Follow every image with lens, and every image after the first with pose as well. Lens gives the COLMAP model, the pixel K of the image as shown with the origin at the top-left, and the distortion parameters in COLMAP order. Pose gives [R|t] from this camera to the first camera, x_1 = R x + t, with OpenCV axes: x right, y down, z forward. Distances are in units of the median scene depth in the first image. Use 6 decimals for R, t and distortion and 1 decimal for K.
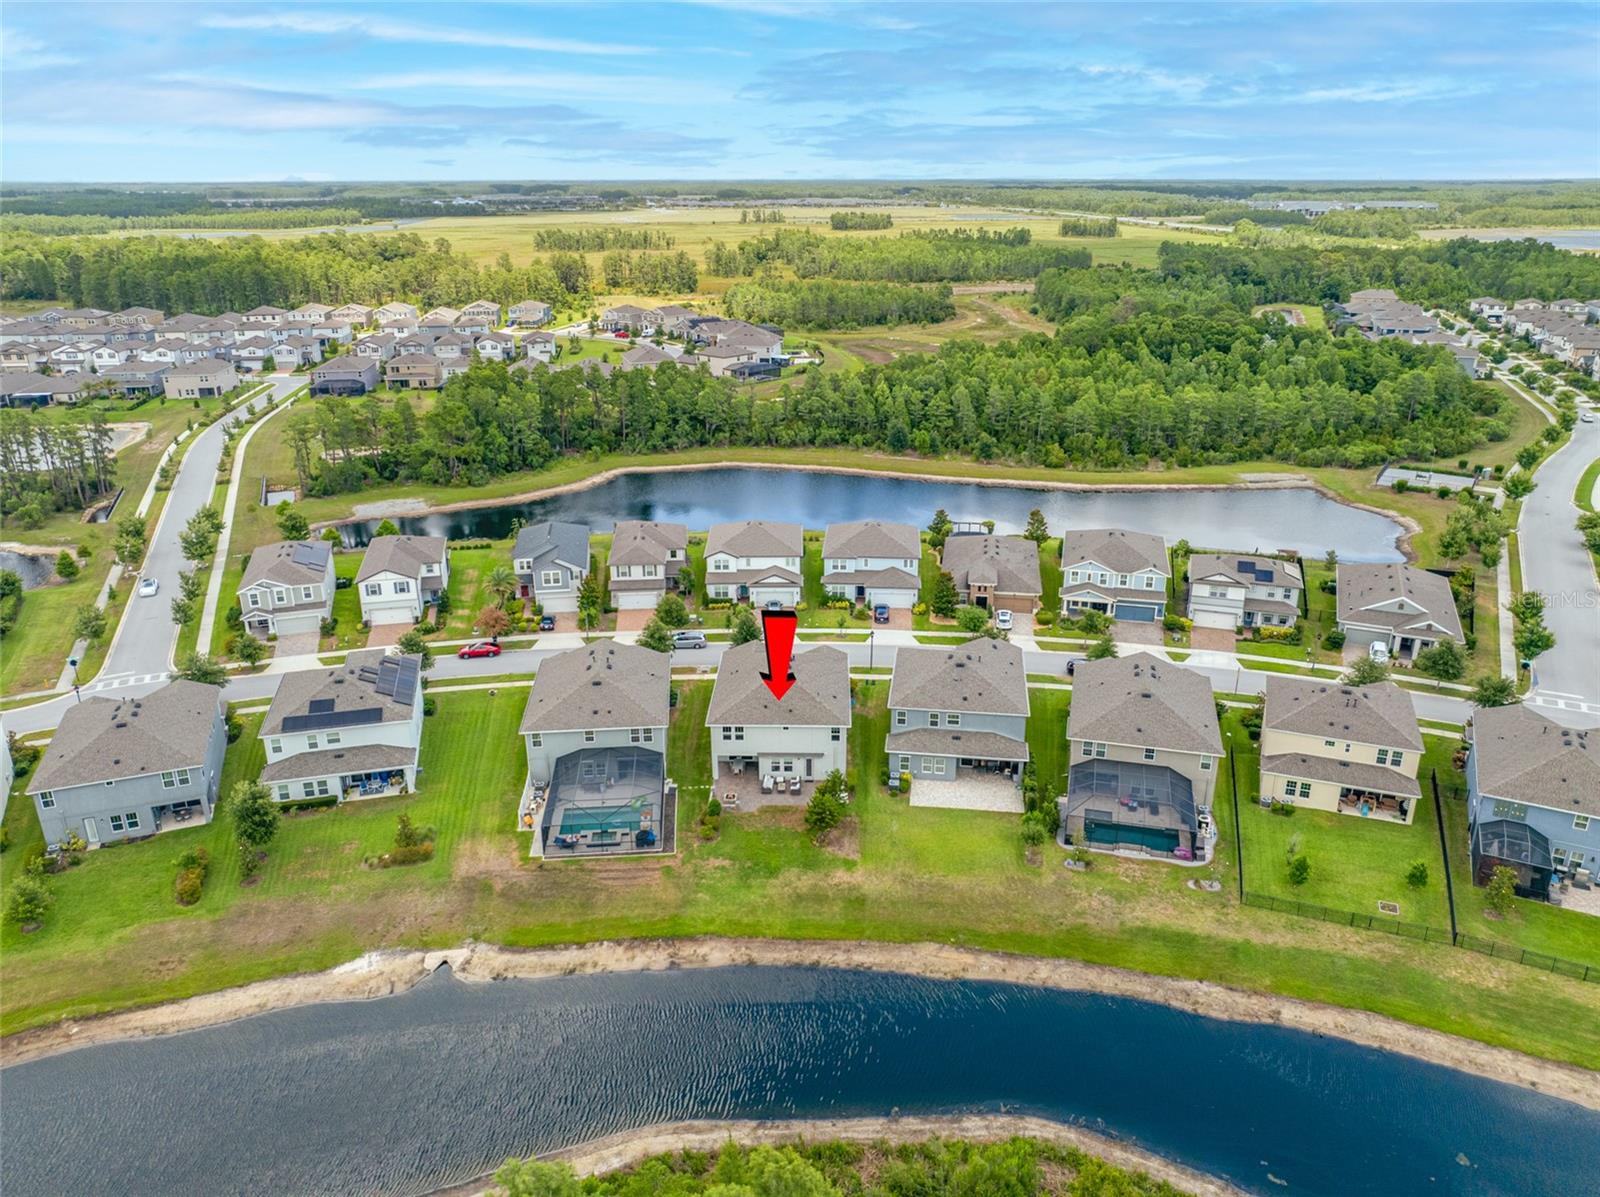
lens RADIAL K [[1122.2, 0, 800.0], [0, 1122.2, 598.5], [0, 0, 1]] dist [-0.004777, -0.000812]
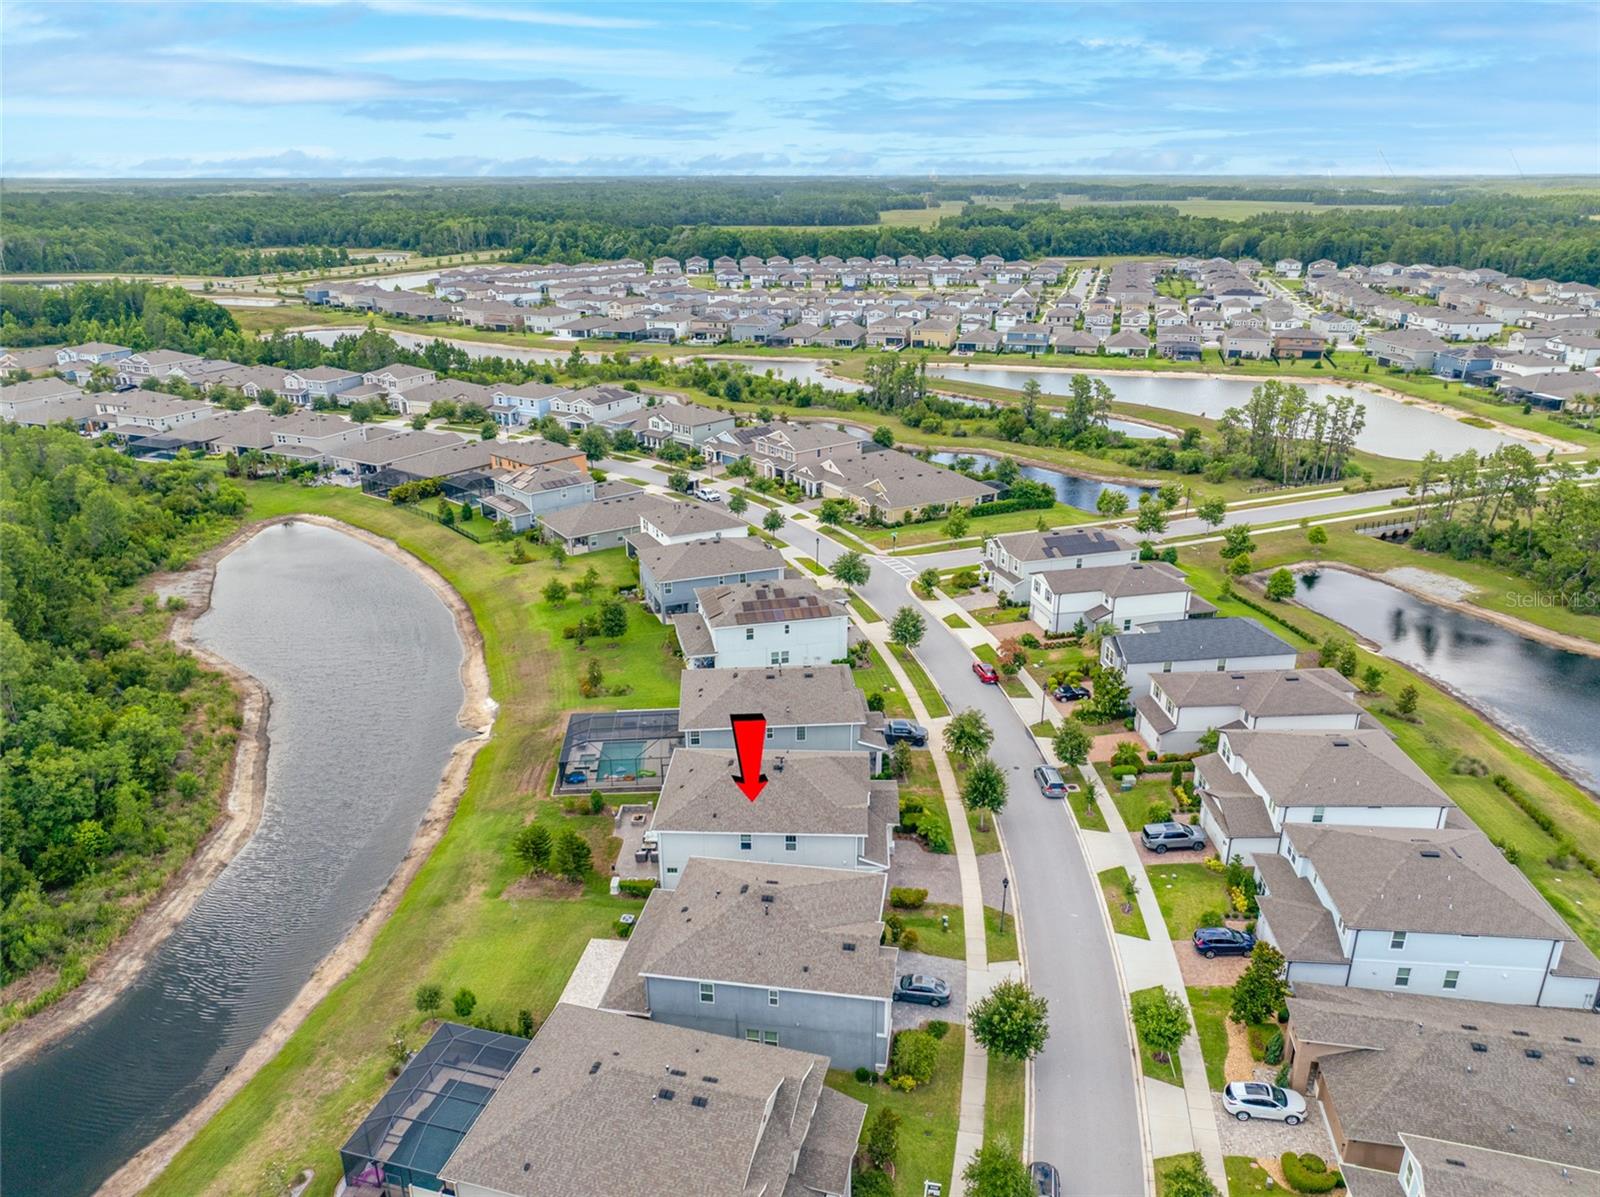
lens RADIAL K [[1128.6, 0, 803.9], [0, 1128.6, 608.6], [0, 0, 1]] dist [-0.010526, -0.000636]
pose [[-0.033487, 0.359568, -0.932518, 0.534119], [-0.345210, 0.871455, 0.348419, -0.253727], [0.937928, 0.333582, 0.094944, 0.685759]]
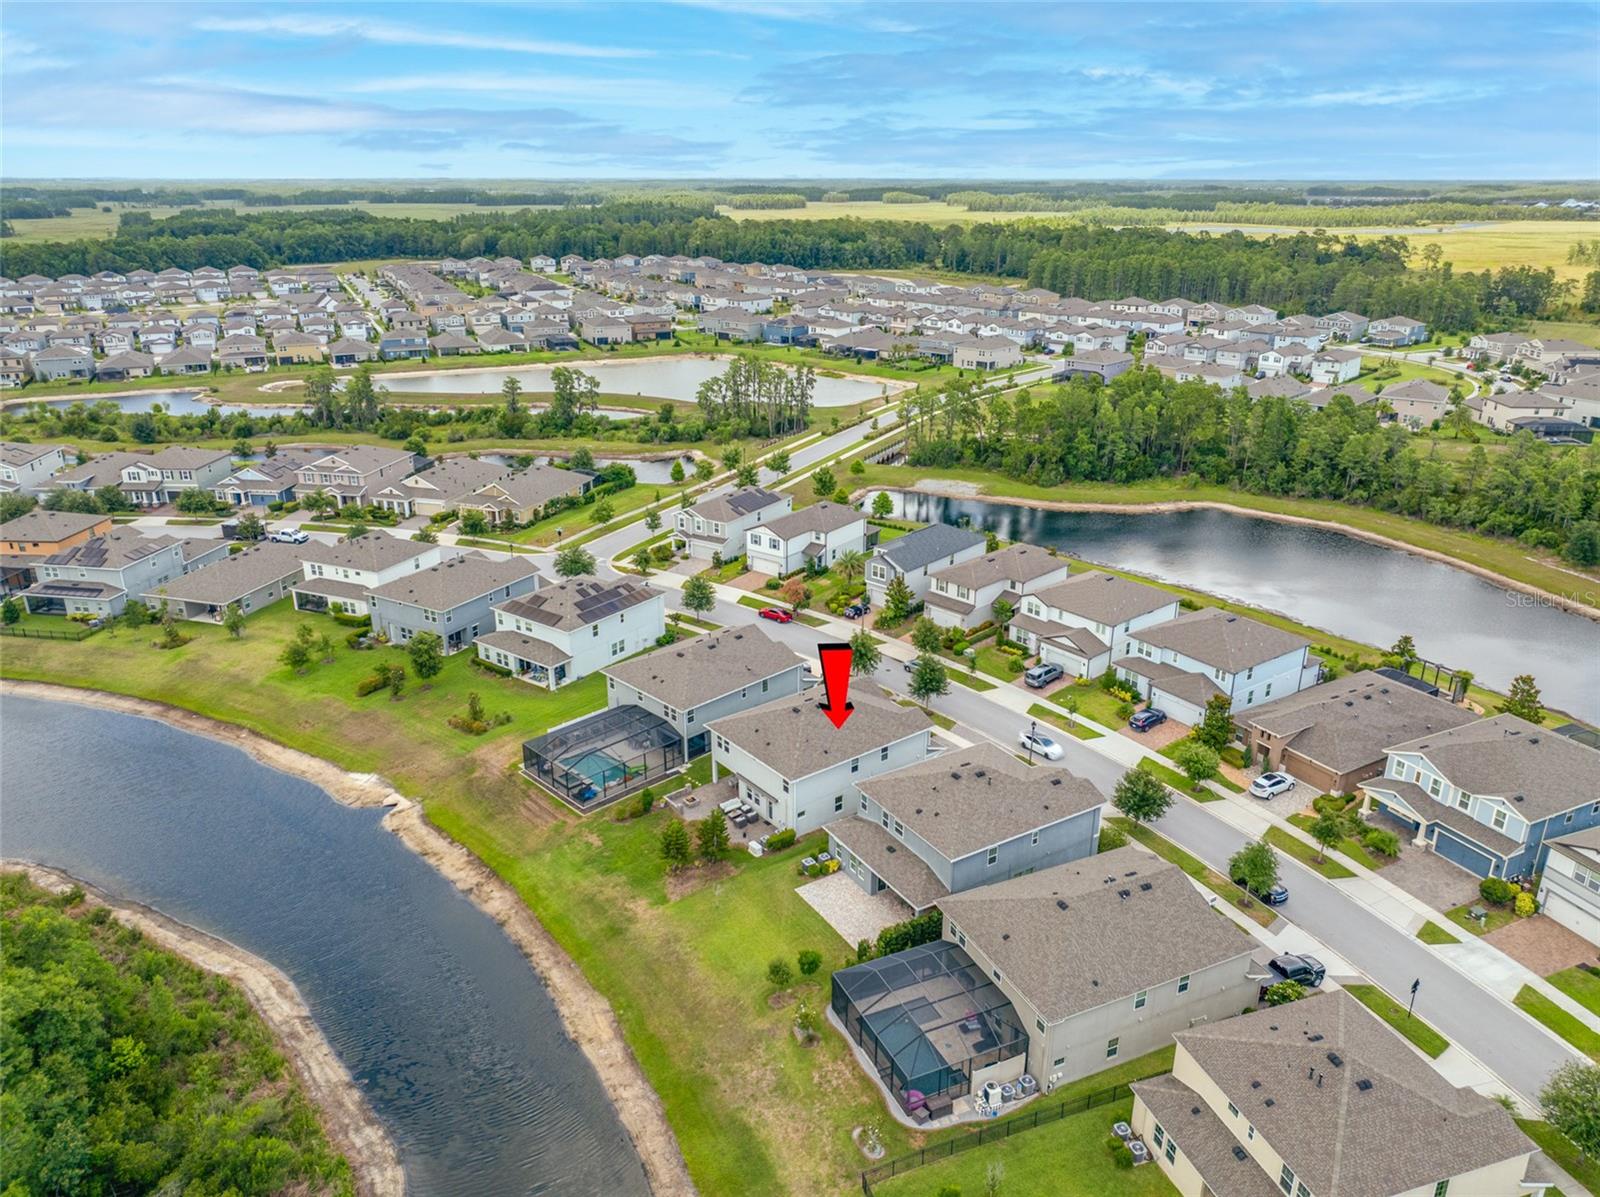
lens RADIAL K [[1128.6, 0, 803.9], [0, 1128.6, 608.6], [0, 0, 1]] dist [-0.010526, -0.000636]
pose [[0.627983, 0.279713, -0.726222, 0.470306], [-0.273520, 0.952969, 0.130527, -0.098229], [0.728577, 0.116667, 0.674955, 0.265637]]
